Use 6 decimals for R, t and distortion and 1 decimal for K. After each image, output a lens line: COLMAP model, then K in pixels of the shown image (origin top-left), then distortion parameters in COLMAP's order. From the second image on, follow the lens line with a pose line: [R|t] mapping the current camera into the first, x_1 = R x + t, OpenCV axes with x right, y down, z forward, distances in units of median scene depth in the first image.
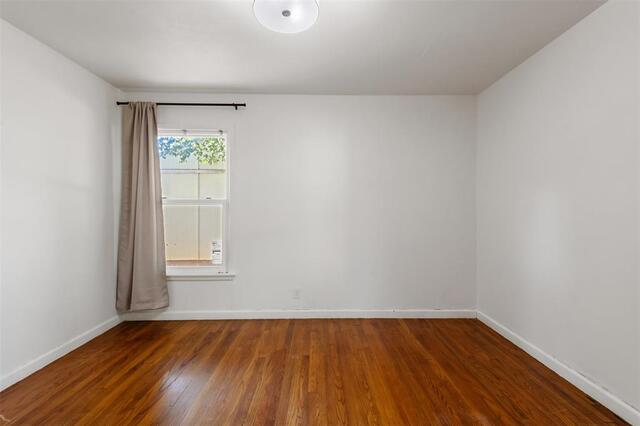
lens RADIAL K [[295.5, 0, 323.1], [0, 295.5, 210.9], [0, 0, 1]] dist [0.009833, -0.002757]
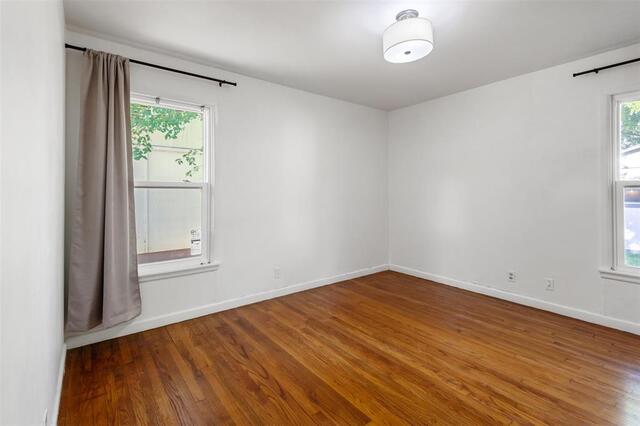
lens RADIAL K [[295.5, 0, 325.4], [0, 295.5, 194.5], [0, 0, 1]] dist [0.009833, -0.002757]
pose [[0.807898, -0.010327, 0.589232, -0.620789], [0.010614, 0.999939, 0.002973, -0.000569], [-0.589227, 0.003852, 0.807958, 0.055591]]
